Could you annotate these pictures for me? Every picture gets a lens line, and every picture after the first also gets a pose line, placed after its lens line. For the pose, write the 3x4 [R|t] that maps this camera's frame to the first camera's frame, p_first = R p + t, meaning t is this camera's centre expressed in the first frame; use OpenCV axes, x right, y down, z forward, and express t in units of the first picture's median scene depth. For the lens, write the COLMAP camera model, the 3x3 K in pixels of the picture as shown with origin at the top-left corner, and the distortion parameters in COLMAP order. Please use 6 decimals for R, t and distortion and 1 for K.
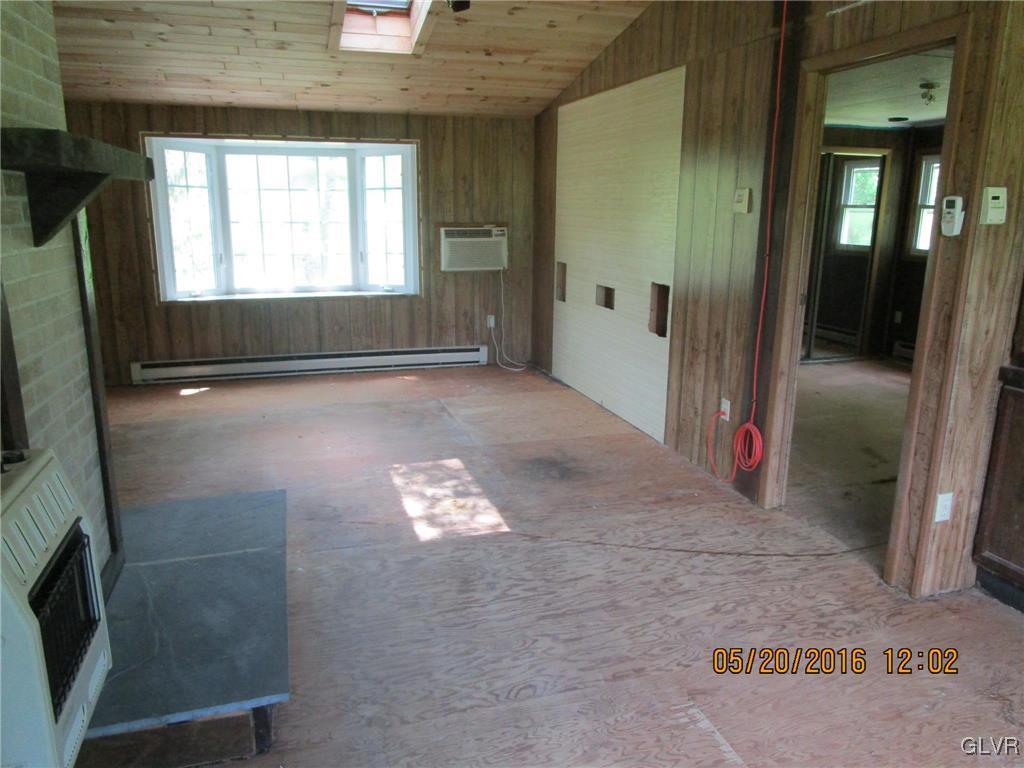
lens RADIAL K [[741.9, 0, 511.9], [0, 741.9, 383.5], [0, 0, 1]] dist [-0.000236, 0.000434]
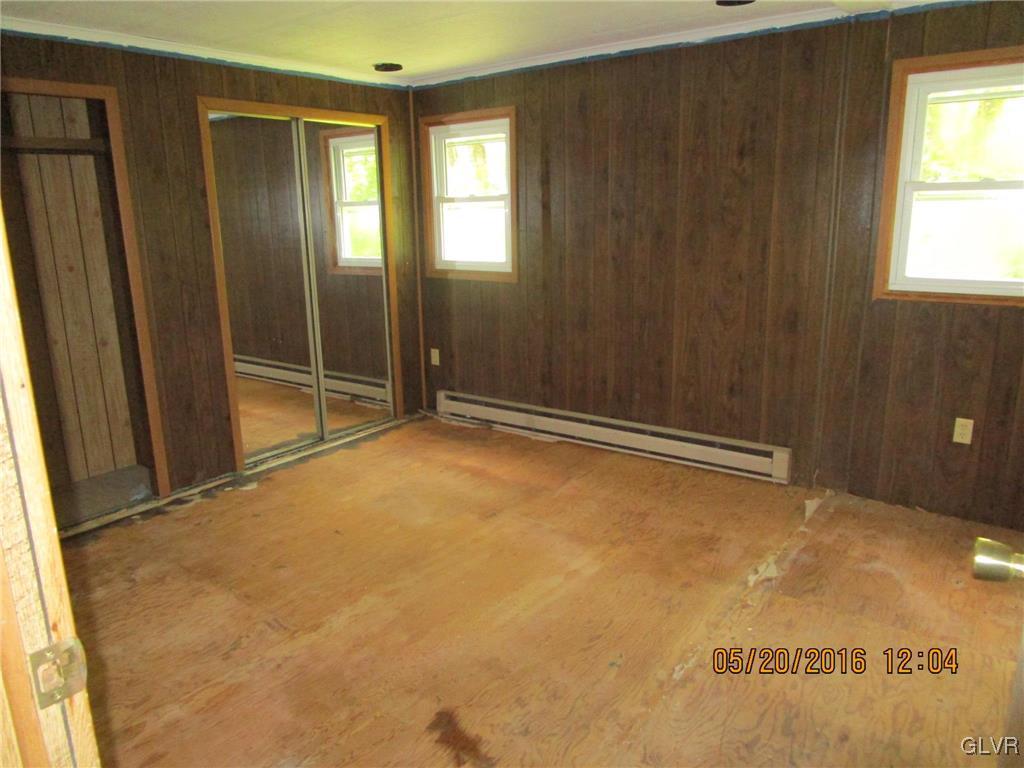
lens RADIAL K [[741.9, 0, 513.0], [0, 741.9, 383.8], [0, 0, 1]] dist [-0.000236, 0.000434]
pose [[0.817179, -0.155899, 0.554900, 0.189257], [0.160931, 0.986152, 0.040062, -0.081570], [-0.553461, 0.056563, 0.830952, 0.381563]]
